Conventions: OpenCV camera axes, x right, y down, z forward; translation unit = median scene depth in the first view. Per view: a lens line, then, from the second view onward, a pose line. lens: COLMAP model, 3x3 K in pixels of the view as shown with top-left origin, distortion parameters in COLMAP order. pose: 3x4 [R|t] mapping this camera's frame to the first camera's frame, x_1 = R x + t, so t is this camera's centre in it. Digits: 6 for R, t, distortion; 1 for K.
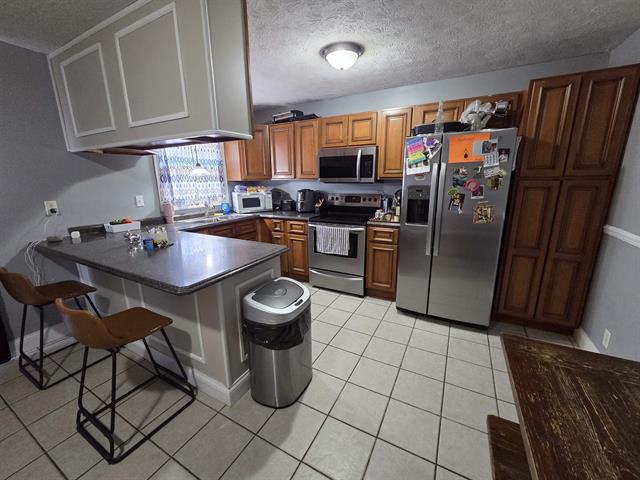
lens RADIAL K [[261.3, 0, 317.3], [0, 261.3, 239.8], [0, 0, 1]] dist [0.000855, 0.000087]
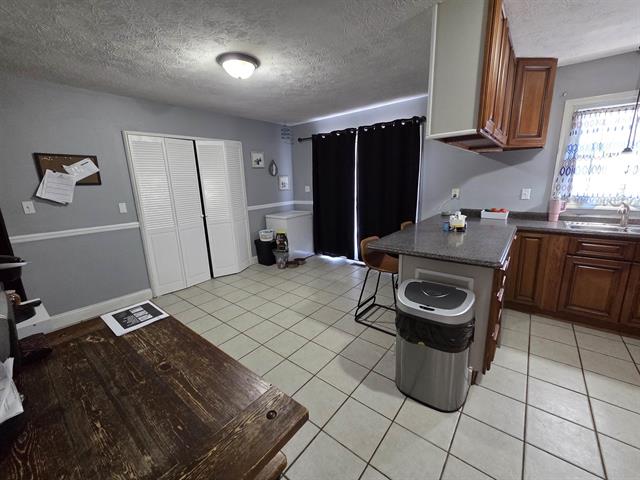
lens RADIAL K [[260.6, 0, 319.1], [0, 260.6, 239.4], [0, 0, 1]] dist [-0.000011, 0.000665]
pose [[-0.179282, 0.234488, -0.955444, 0.461986], [-0.193542, 0.943794, 0.267945, -0.094452], [0.964572, 0.232957, -0.123822, 0.373608]]
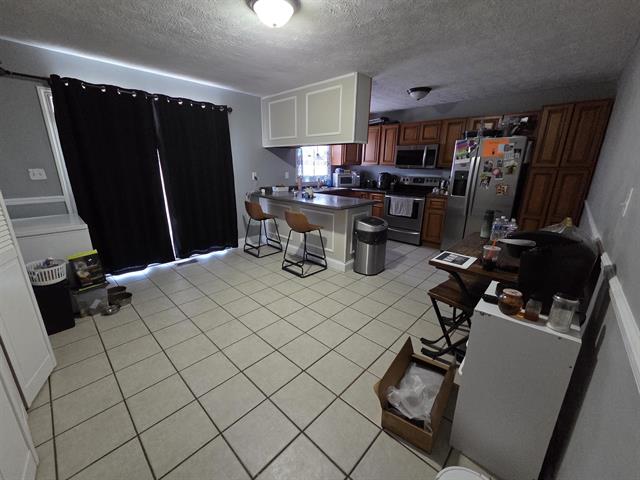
lens RADIAL K [[261.3, 0, 317.3], [0, 261.3, 239.8], [0, 0, 1]] dist [0.000855, 0.000087]
pose [[0.967829, 0.093340, -0.233653, -0.042009], [-0.082358, 0.995009, 0.056346, 0.153495], [0.237746, -0.035290, 0.970686, -0.610219]]
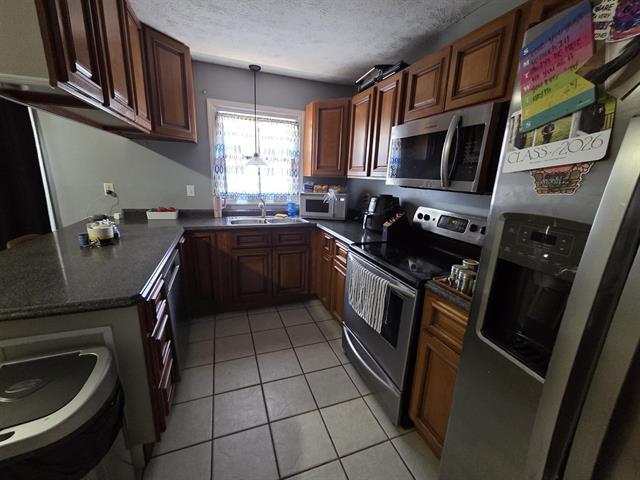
lens RADIAL K [[261.3, 0, 317.3], [0, 261.3, 239.8], [0, 0, 1]] dist [0.000855, 0.000087]
pose [[0.749479, 0.199871, -0.631136, 0.307635], [-0.199388, 0.977220, 0.072696, -0.128664], [0.631289, 0.071357, 0.772258, 0.535969]]
